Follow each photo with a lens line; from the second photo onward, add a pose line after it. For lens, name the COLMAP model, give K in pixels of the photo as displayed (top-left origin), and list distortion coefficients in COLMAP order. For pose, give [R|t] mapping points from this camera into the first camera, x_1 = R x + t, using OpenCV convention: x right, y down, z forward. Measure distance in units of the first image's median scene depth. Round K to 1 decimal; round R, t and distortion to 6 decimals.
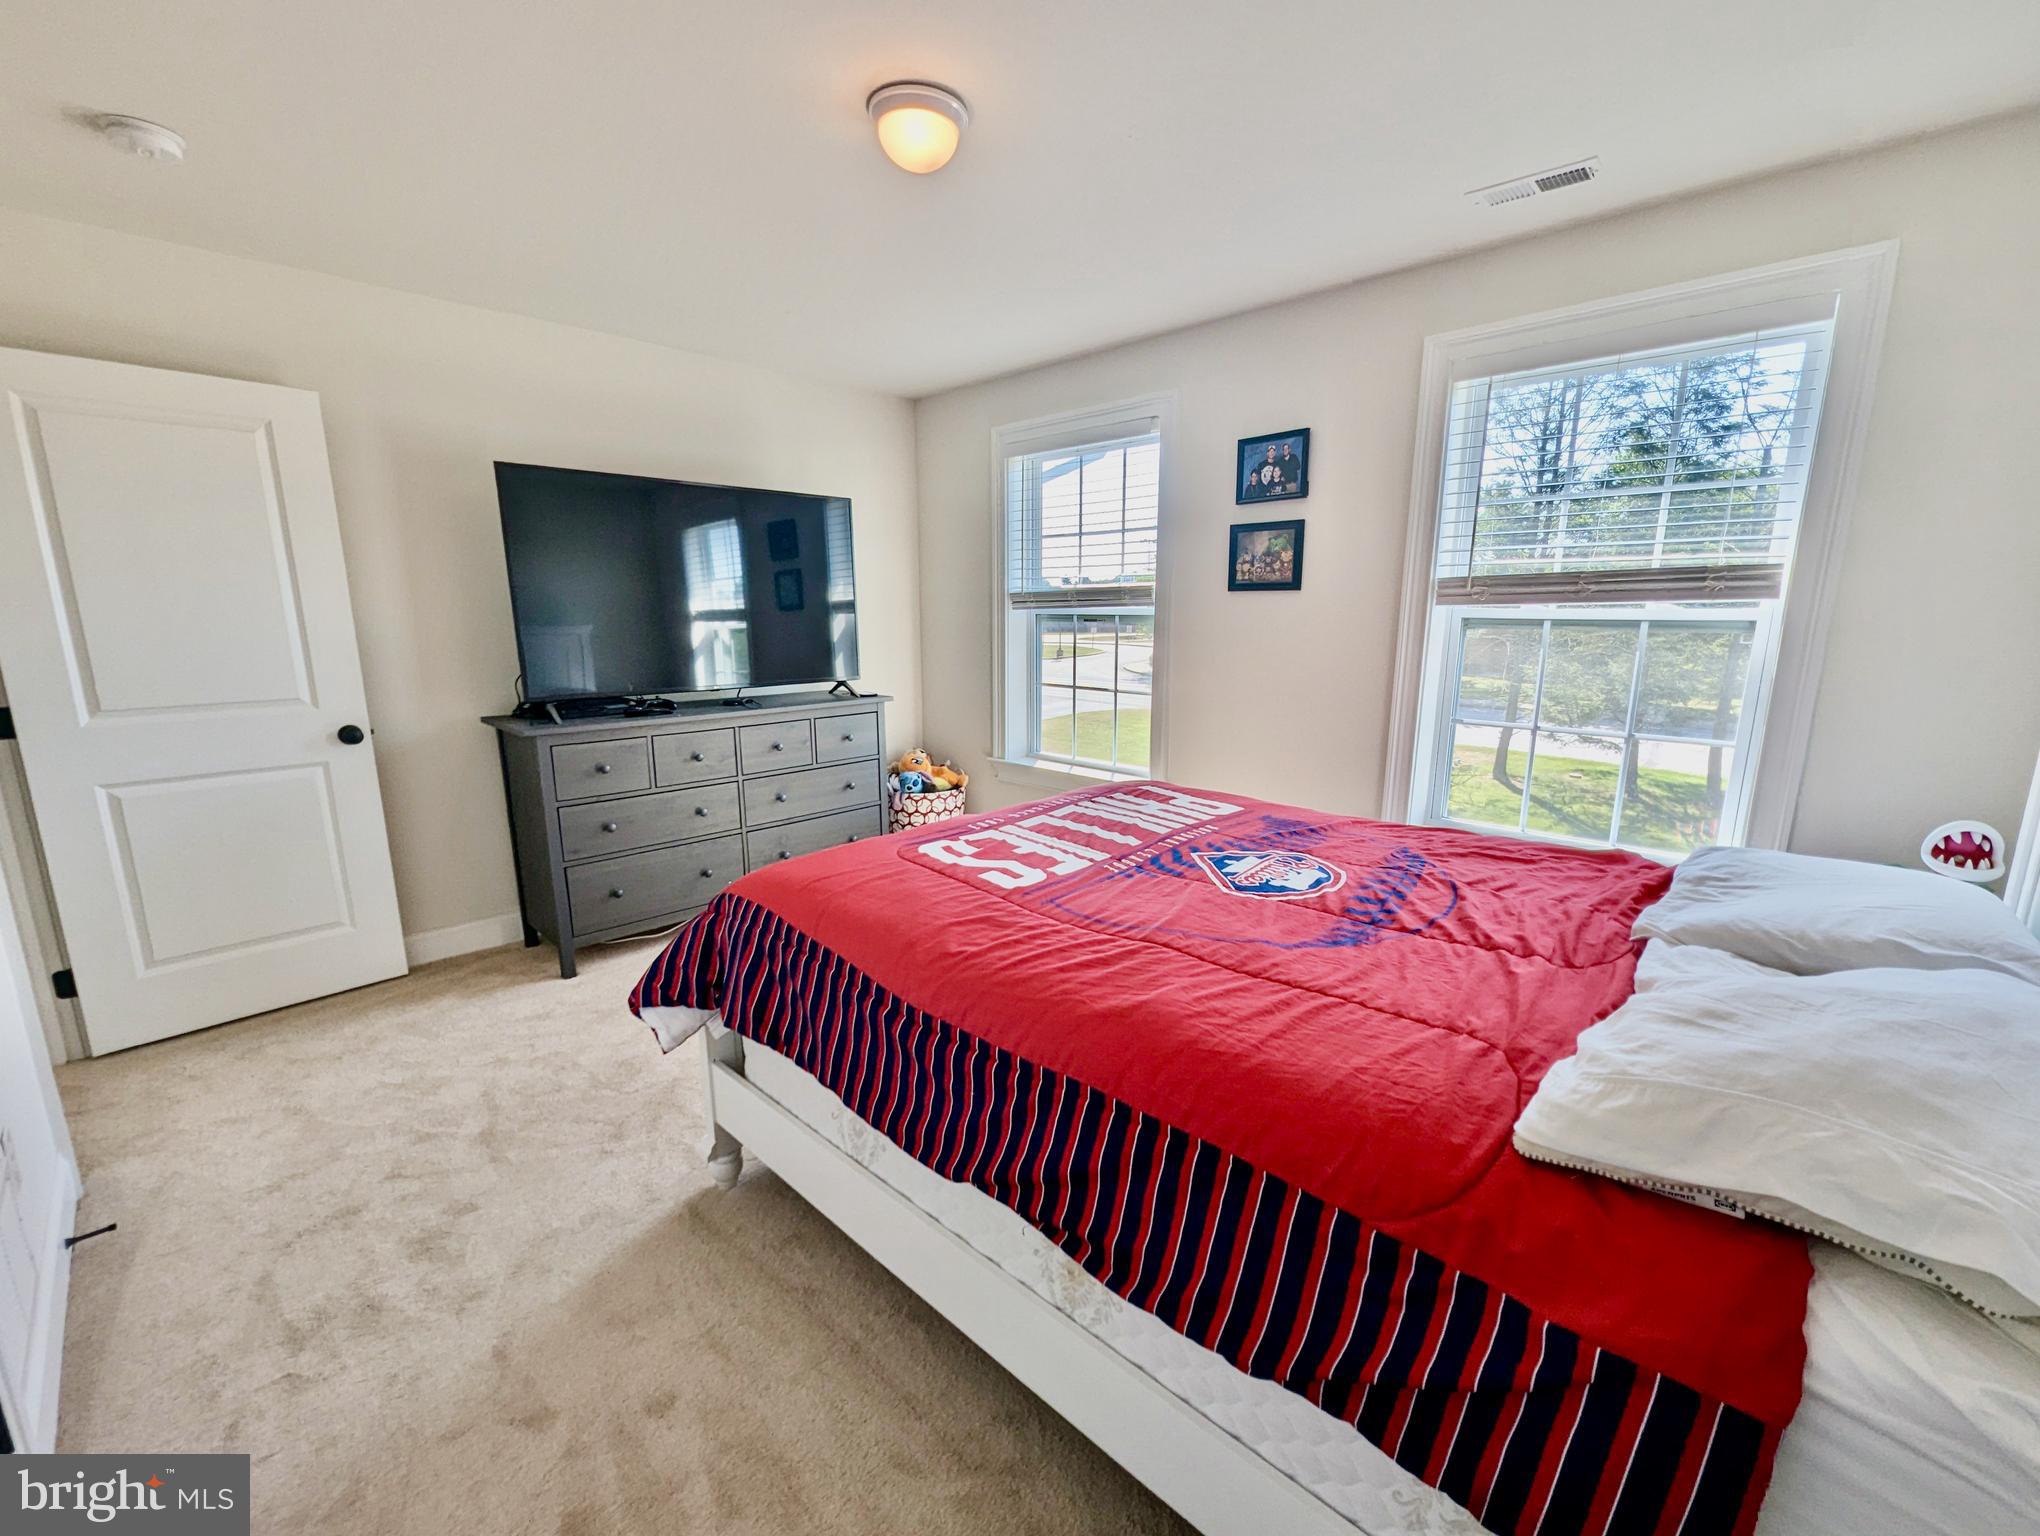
lens RADIAL K [[844.6, 0, 1011.3], [0, 844.6, 768.1], [0, 0, 1]] dist [0.000514, 0.000524]
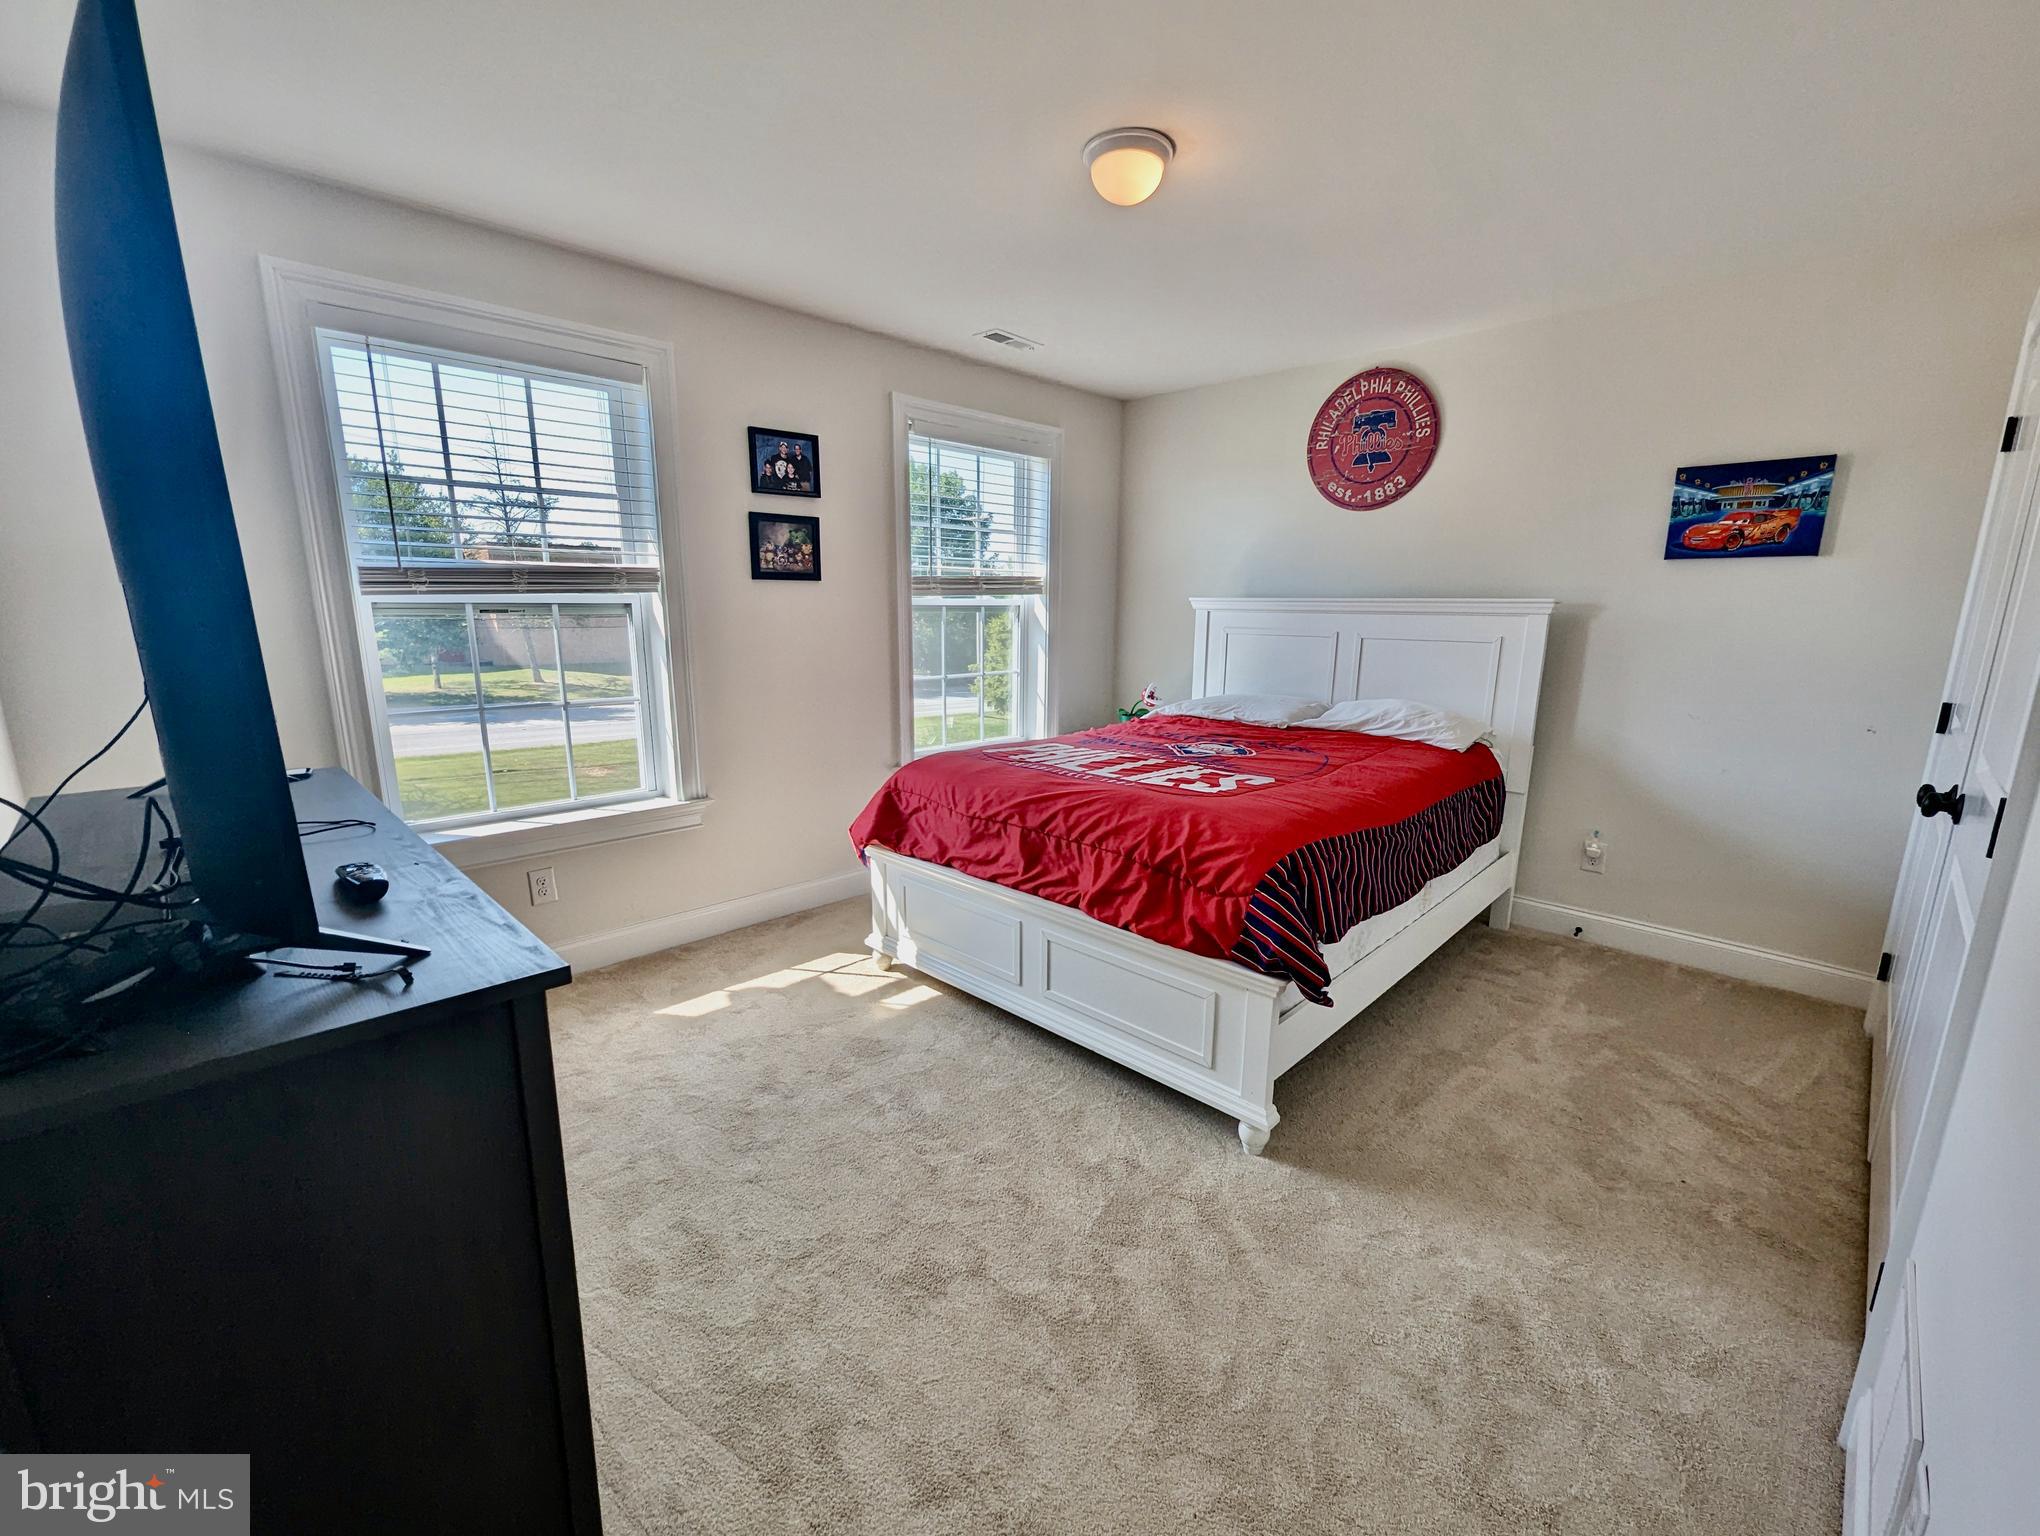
lens RADIAL K [[844.6, 0, 1010.1], [0, 844.6, 778.8], [0, 0, 1]] dist [0.000514, 0.000524]
pose [[0.027301, -0.210116, 0.977295, -0.790586], [0.175648, 0.963457, 0.202234, -0.136619], [-0.984074, 0.166139, 0.063210, 0.709010]]
